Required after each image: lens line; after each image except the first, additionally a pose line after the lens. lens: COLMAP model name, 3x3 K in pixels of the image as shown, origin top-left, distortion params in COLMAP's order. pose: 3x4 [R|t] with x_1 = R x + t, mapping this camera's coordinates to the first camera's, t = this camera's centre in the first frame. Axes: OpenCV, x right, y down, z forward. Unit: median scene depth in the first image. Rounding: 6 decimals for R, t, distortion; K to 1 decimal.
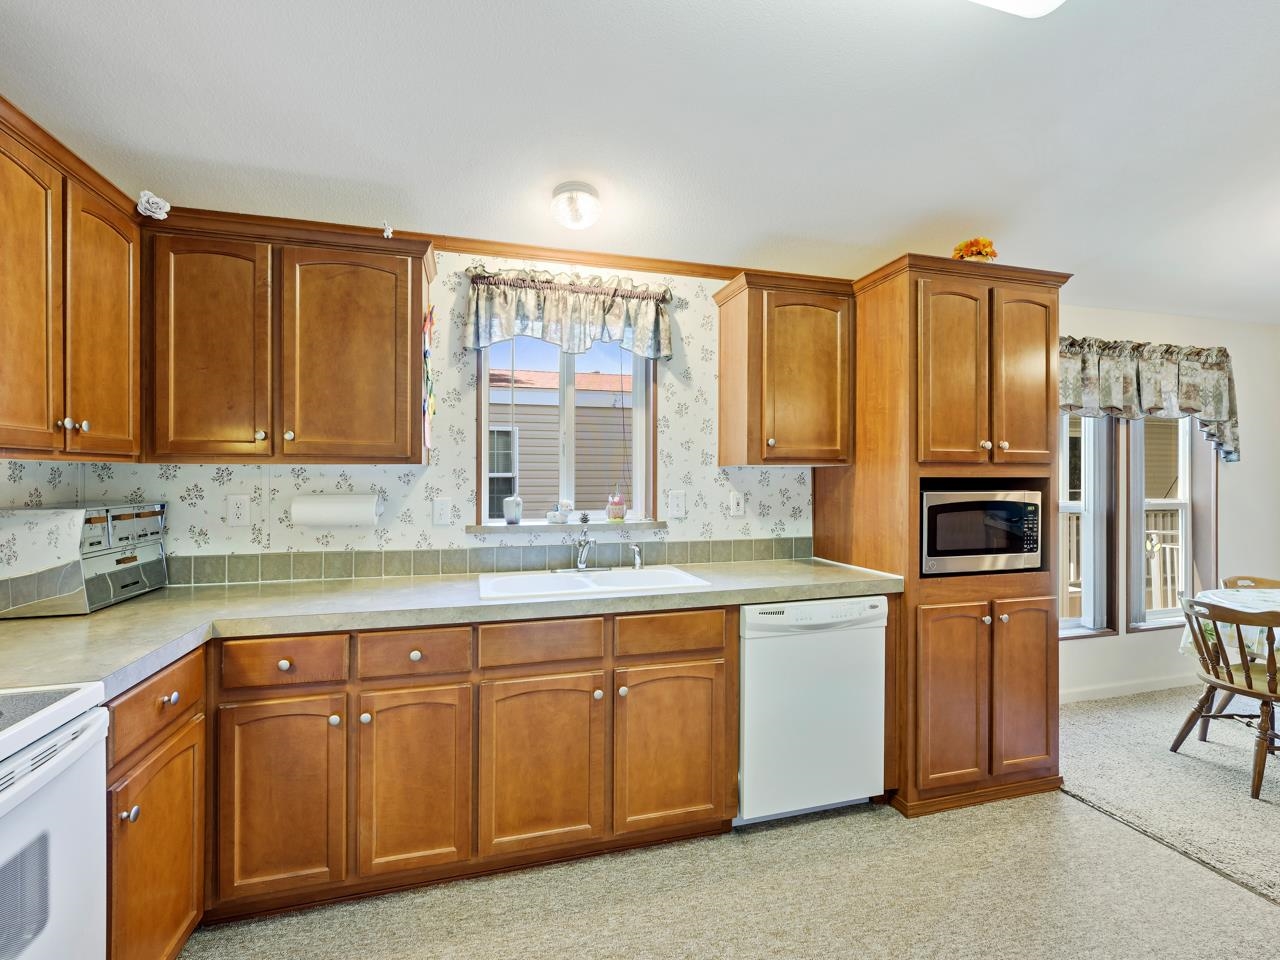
lens RADIAL K [[576.3, 0, 639.2], [0, 576.3, 475.1], [0, 0, 1]] dist [-0.002316, 0.000104]
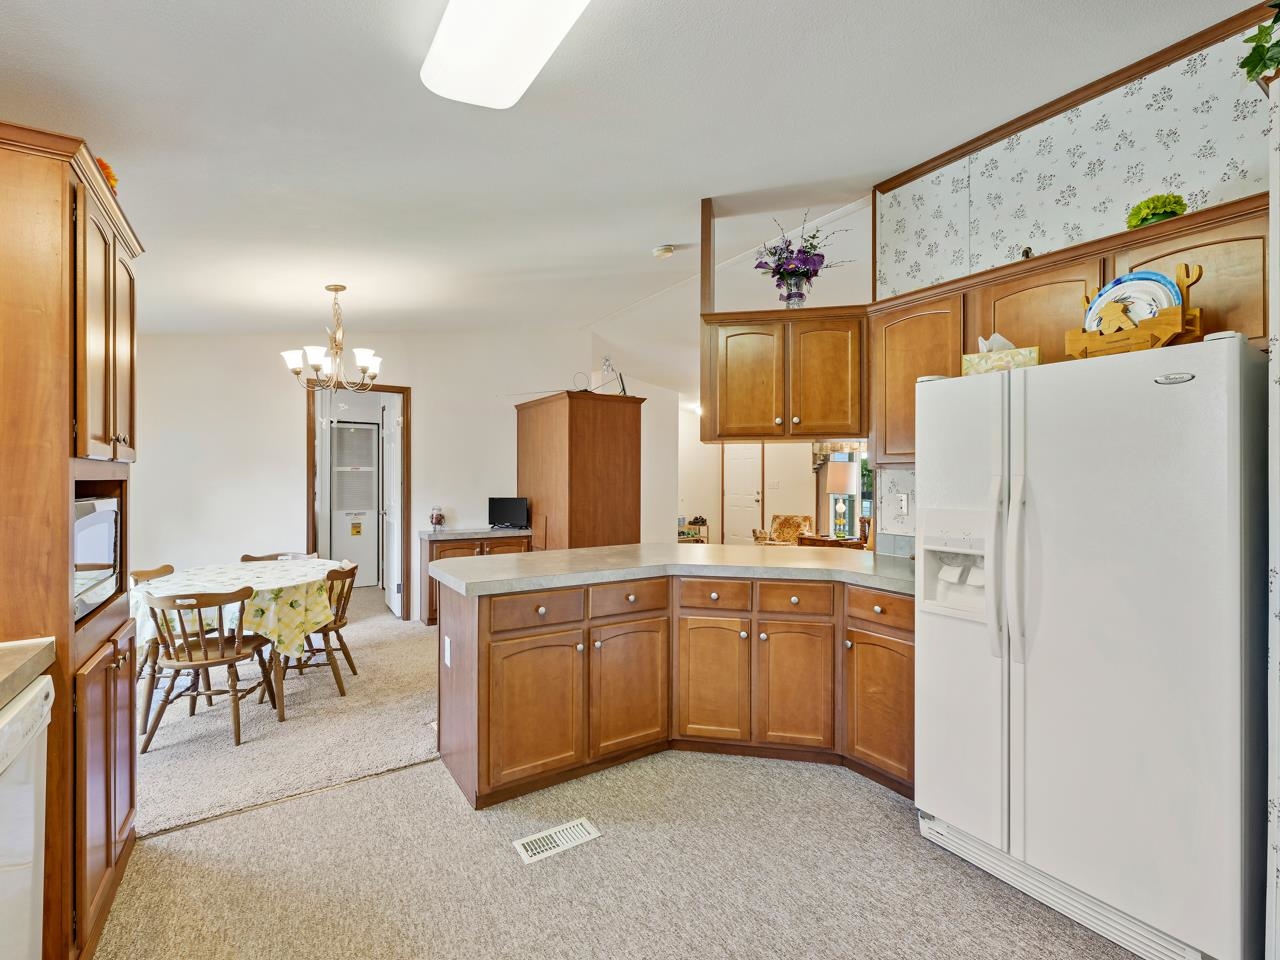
lens RADIAL K [[576.3, 0, 639.2], [0, 576.3, 475.1], [0, 0, 1]] dist [-0.002316, 0.000104]
pose [[-0.297206, 0.001929, 0.954812, -0.326548], [-0.001989, 0.999995, -0.002639, -0.002329], [-0.954811, -0.002684, -0.297200, 0.546279]]
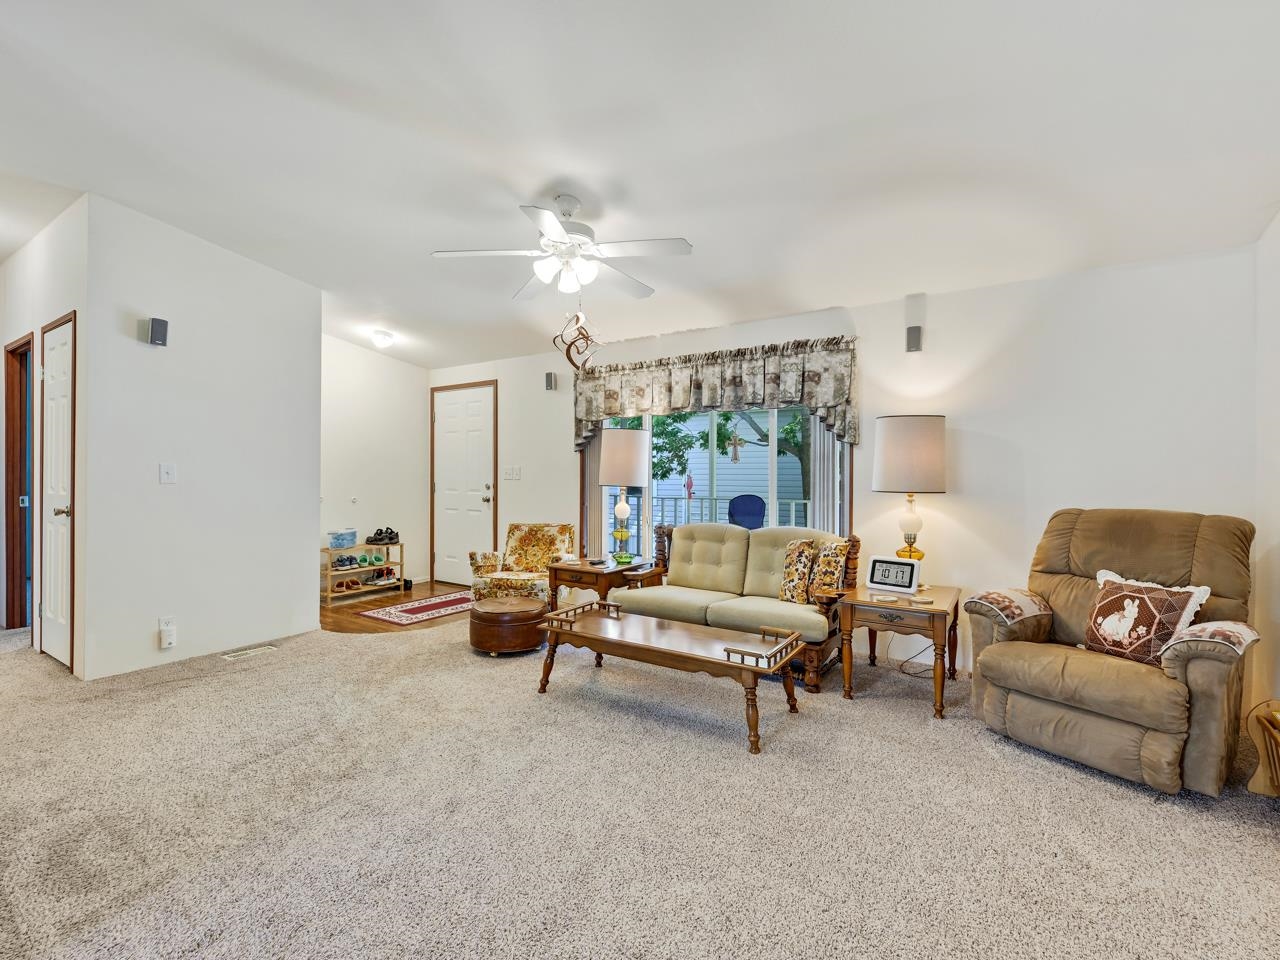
lens RADIAL K [[578.3, 0, 638.4], [0, 578.3, 470.6], [0, 0, 1]] dist [0.000209, 0.000164]
pose [[-0.649751, 0.002744, 0.760142, 0.989234], [-0.001158, 0.999989, -0.004600, 0.051671], [-0.760146, -0.003869, -0.649740, -0.332137]]
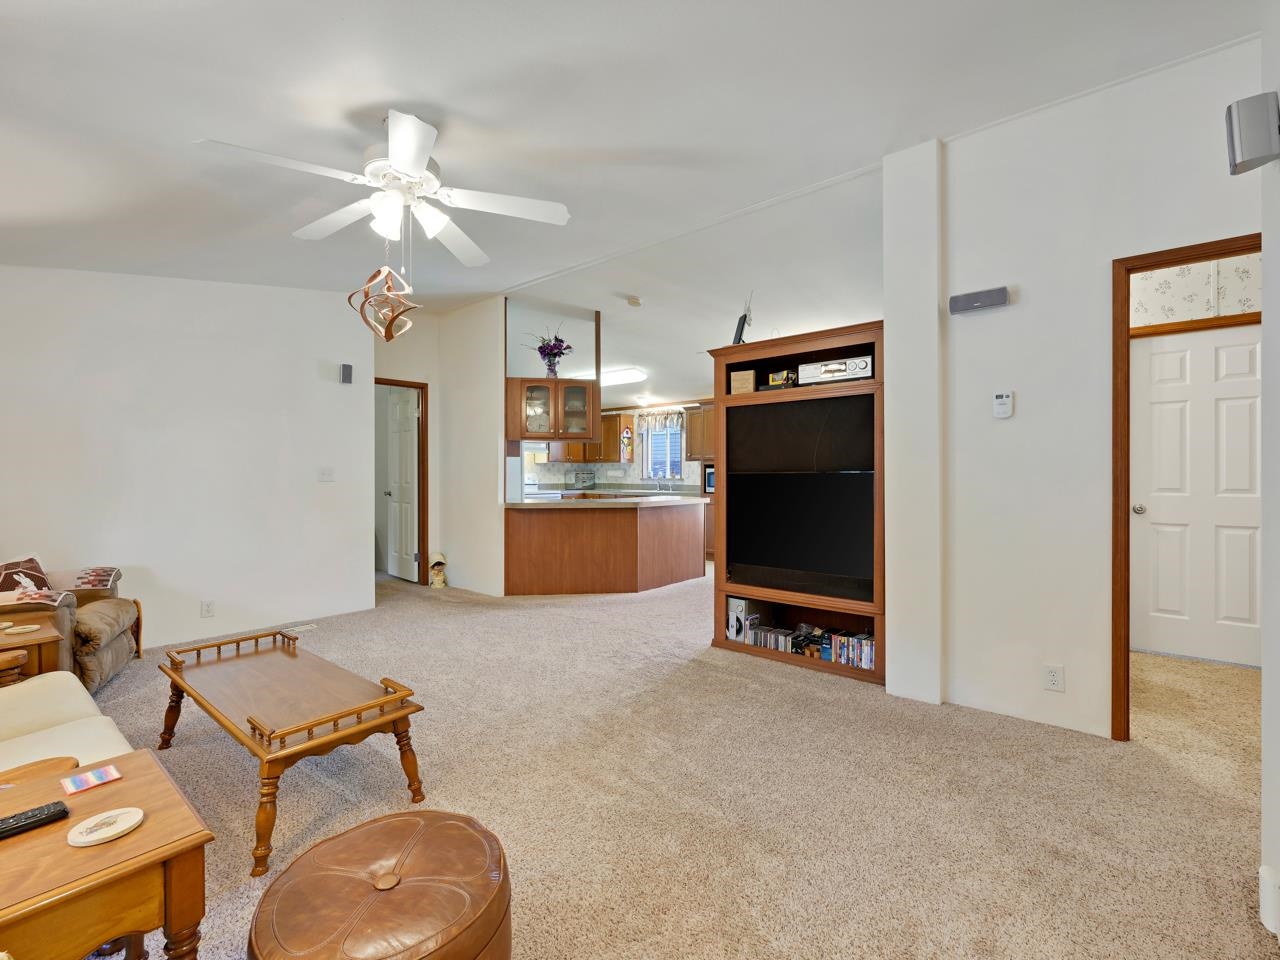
lens RADIAL K [[576.3, 0, 639.2], [0, 576.3, 475.1], [0, 0, 1]] dist [-0.002316, 0.000104]
pose [[0.554323, 0.003257, -0.832295, 3.064226], [0.001709, 0.999986, 0.005052, 0.048774], [0.832300, -0.004223, 0.554309, -1.222673]]
